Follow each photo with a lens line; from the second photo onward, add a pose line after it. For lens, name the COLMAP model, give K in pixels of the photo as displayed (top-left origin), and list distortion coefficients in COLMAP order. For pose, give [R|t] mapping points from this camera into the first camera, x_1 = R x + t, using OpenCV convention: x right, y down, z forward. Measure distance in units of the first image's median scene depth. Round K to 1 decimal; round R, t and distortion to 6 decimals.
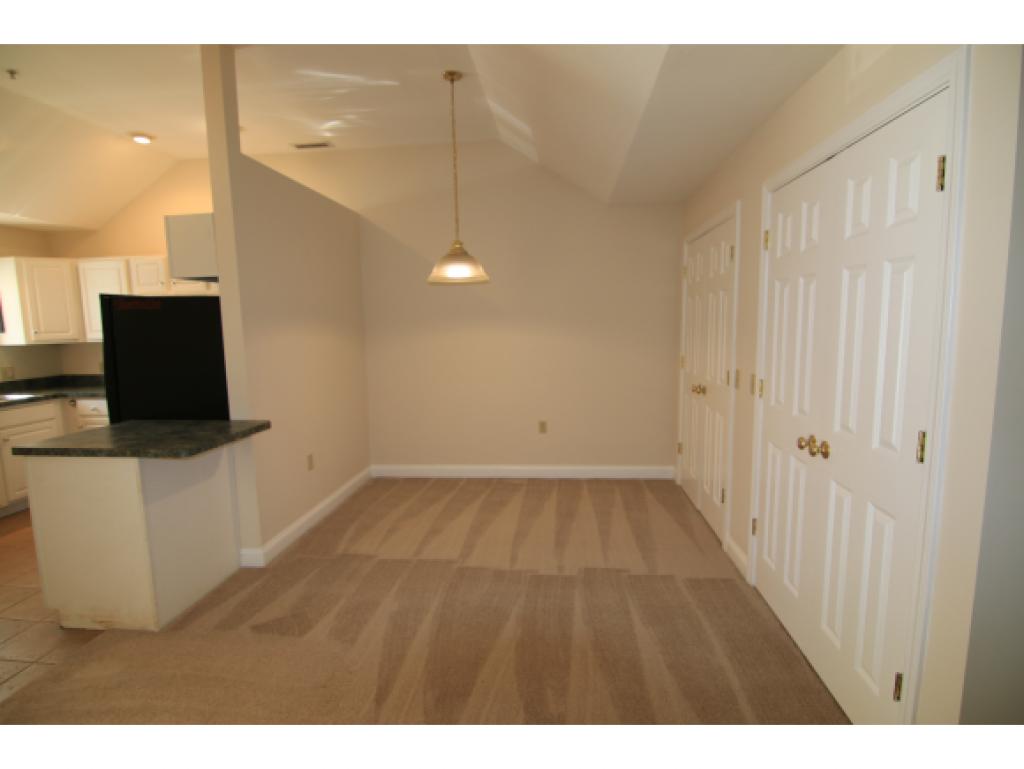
lens RADIAL K [[515.3, 0, 510.5], [0, 515.3, 386.1], [0, 0, 1]] dist [-0.004074, -0.009244]
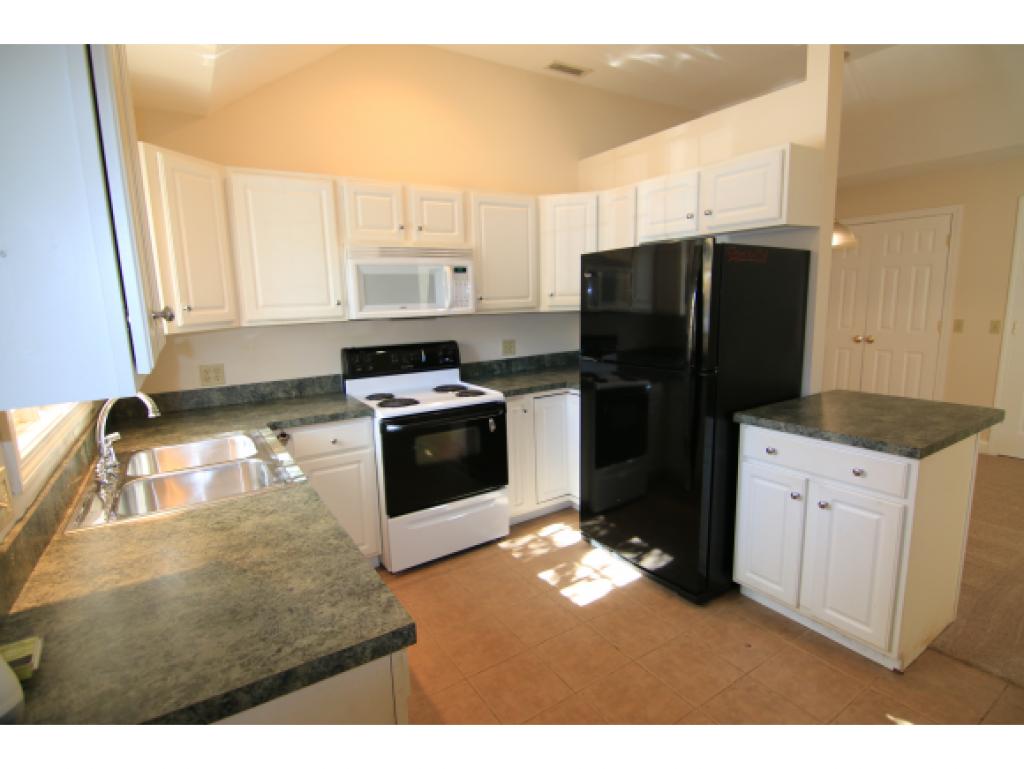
lens RADIAL K [[524.6, 0, 509.9], [0, 524.6, 381.3], [0, 0, 1]] dist [-0.000550, -0.000125]
pose [[0.781732, -0.101805, 0.615248, -1.284180], [0.087349, 0.994734, 0.053614, -0.045442], [-0.617467, 0.011830, 0.786508, 0.532232]]
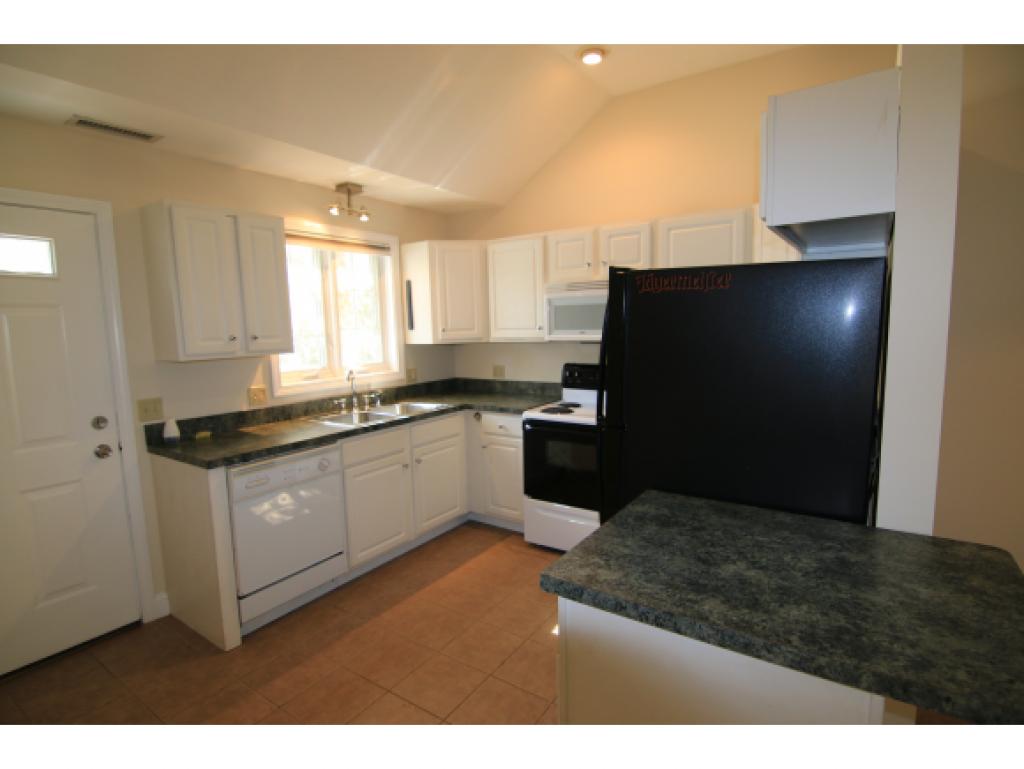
lens RADIAL K [[515.3, 0, 510.5], [0, 515.3, 386.1], [0, 0, 1]] dist [-0.004074, -0.009244]
pose [[0.880566, 0.059586, -0.470162, -0.542117], [-0.055535, 0.998203, 0.022496, -0.047266], [0.470658, 0.006302, 0.882293, 0.379831]]
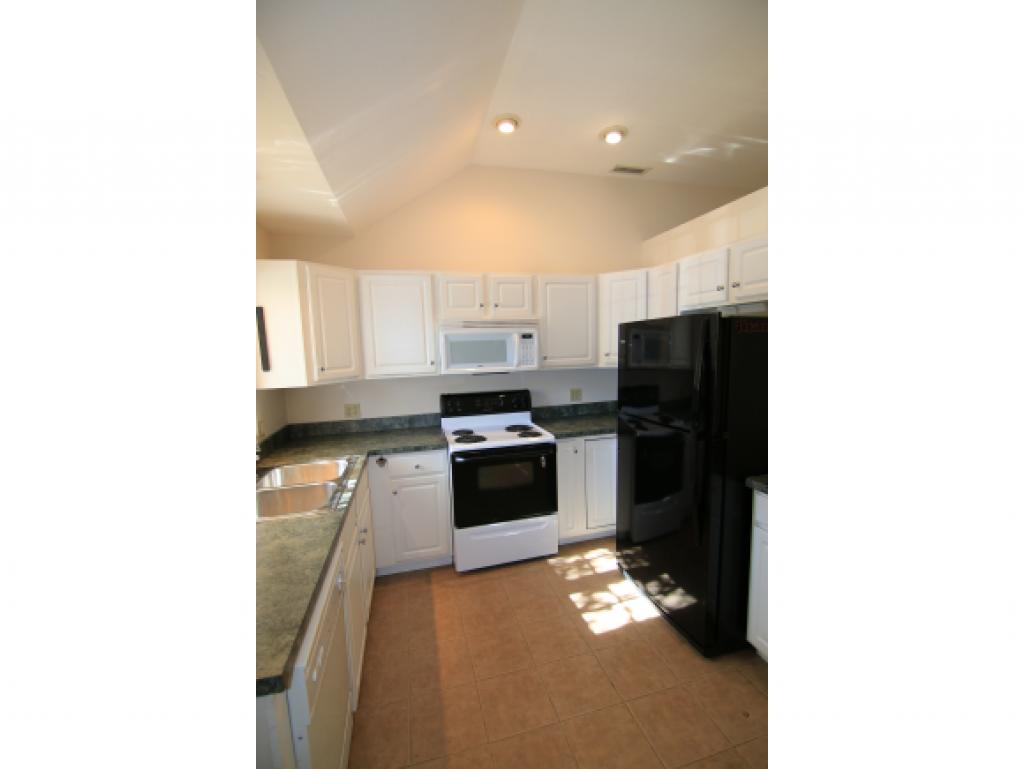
lens RADIAL K [[395.7, 0, 512.0], [0, 395.7, 384.5], [0, 0, 1]] dist [-0.002167, -0.000166]
pose [[0.933778, -0.045297, 0.354975, -1.123112], [0.055840, 0.998249, -0.019506, -0.073638], [-0.353470, 0.038036, 0.934672, 0.497617]]
